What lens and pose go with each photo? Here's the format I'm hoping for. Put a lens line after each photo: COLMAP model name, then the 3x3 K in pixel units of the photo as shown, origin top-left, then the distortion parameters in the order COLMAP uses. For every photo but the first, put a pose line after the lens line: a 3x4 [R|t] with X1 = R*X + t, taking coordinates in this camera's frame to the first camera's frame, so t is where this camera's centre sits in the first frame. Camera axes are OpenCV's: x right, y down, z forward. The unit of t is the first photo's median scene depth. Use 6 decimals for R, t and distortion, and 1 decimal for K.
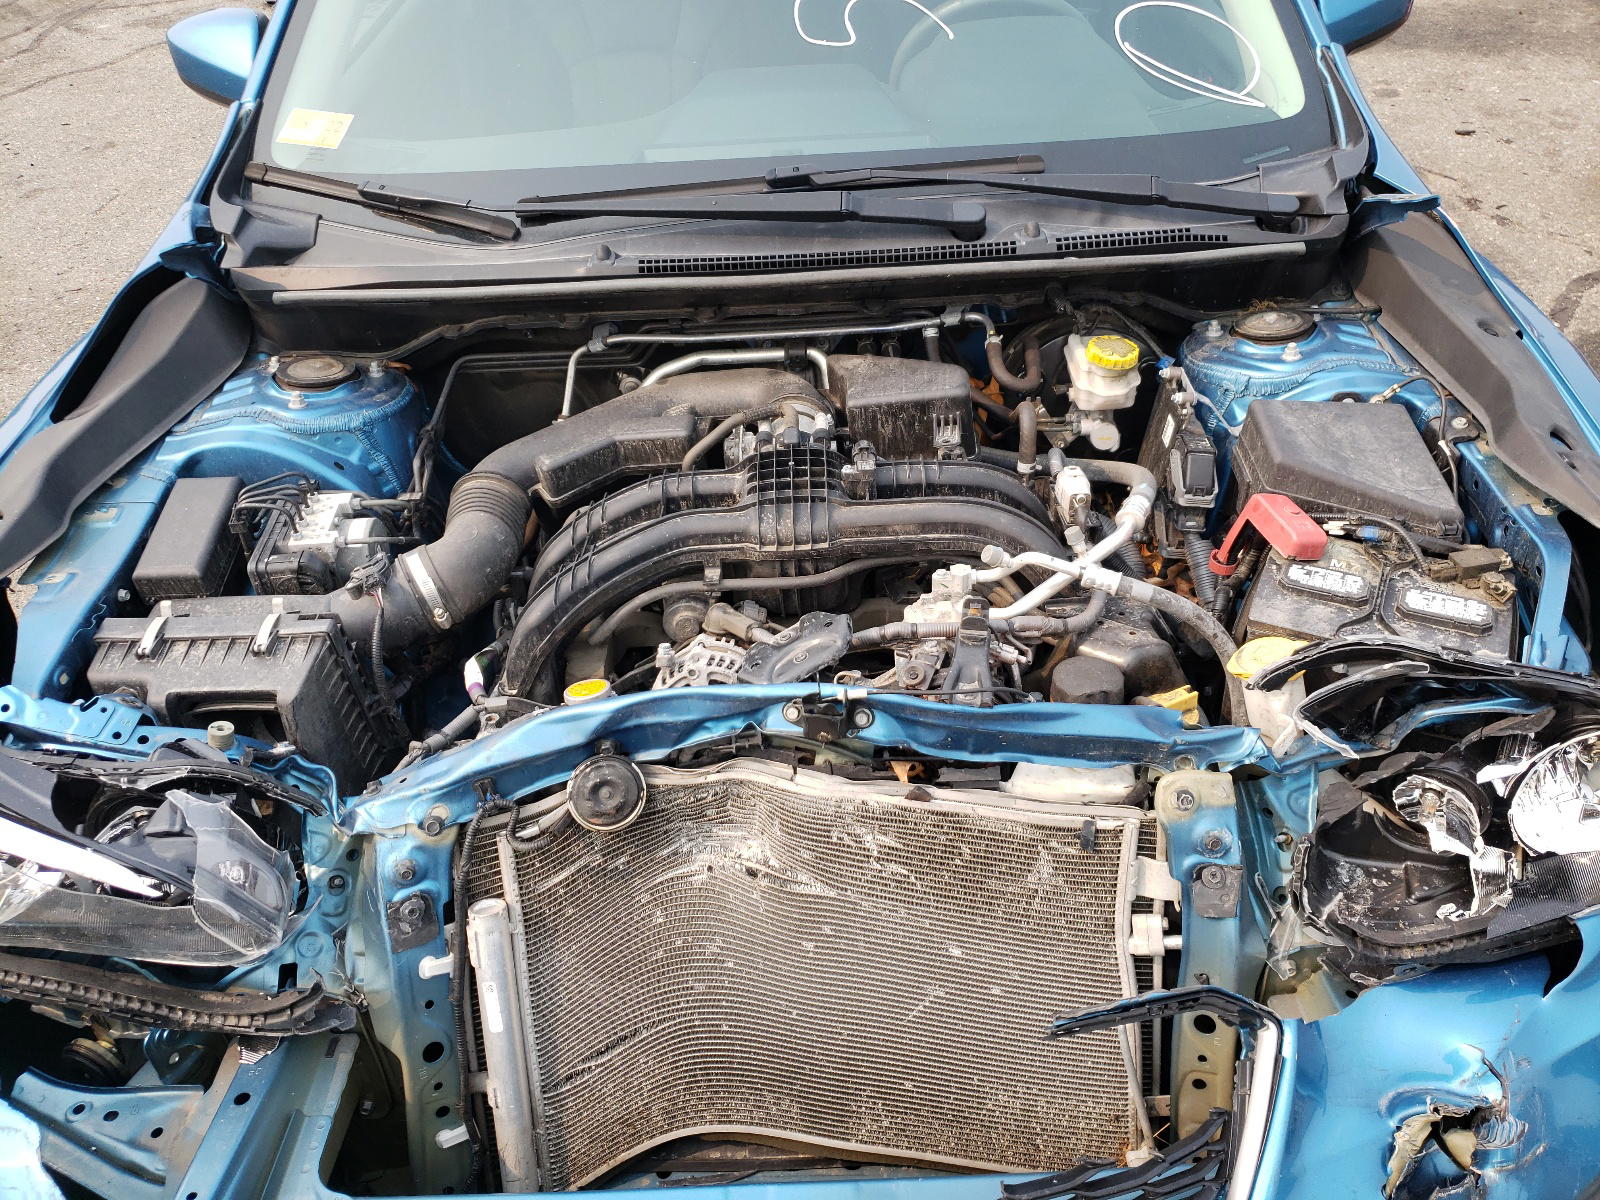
lens RADIAL K [[1229.7, 0, 800.0], [0, 1229.7, 600.0], [0, 0, 1]] dist [0.011495, 0.006611]
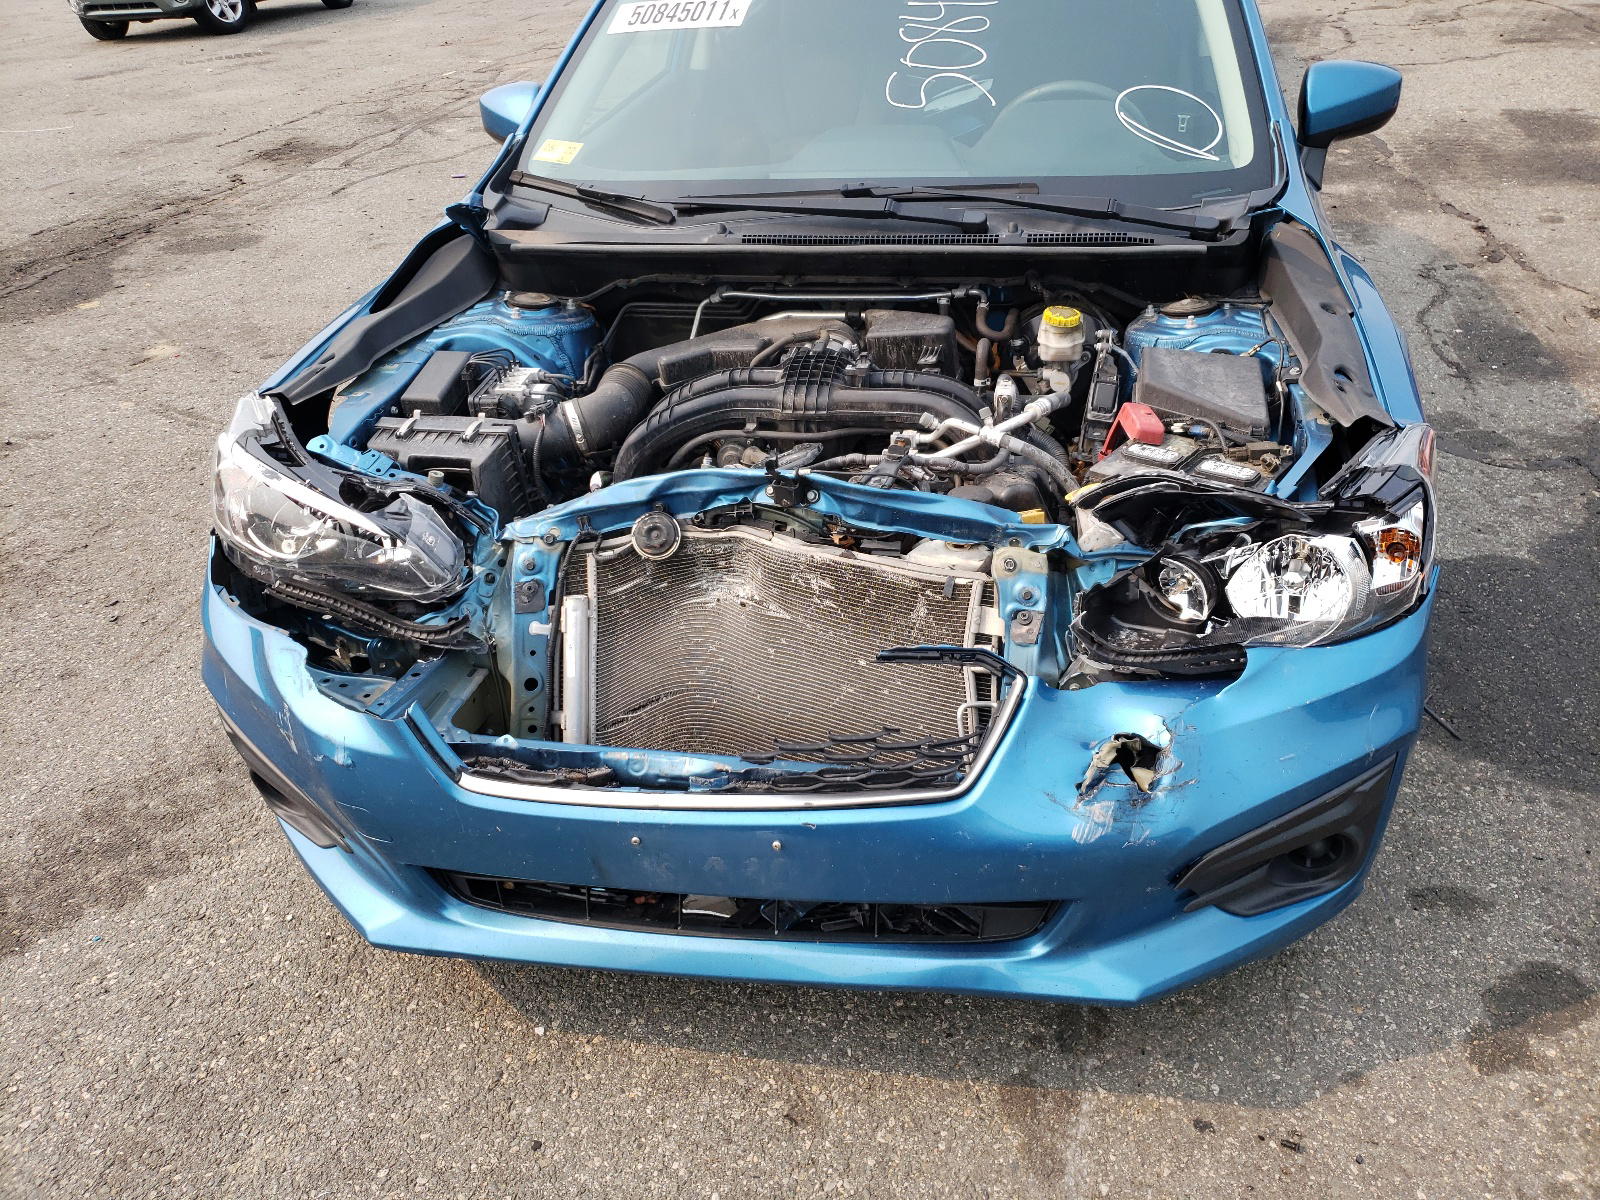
lens RADIAL K [[1200.1, 0, 800.0], [0, 1200.1, 600.0], [0, 0, 1]] dist [0.121067, -0.300534]
pose [[0.977222, 0.105688, -0.184033, 0.283923], [-0.120919, 0.989932, -0.073580, 0.293040], [0.174403, 0.094157, 0.980162, -0.430624]]
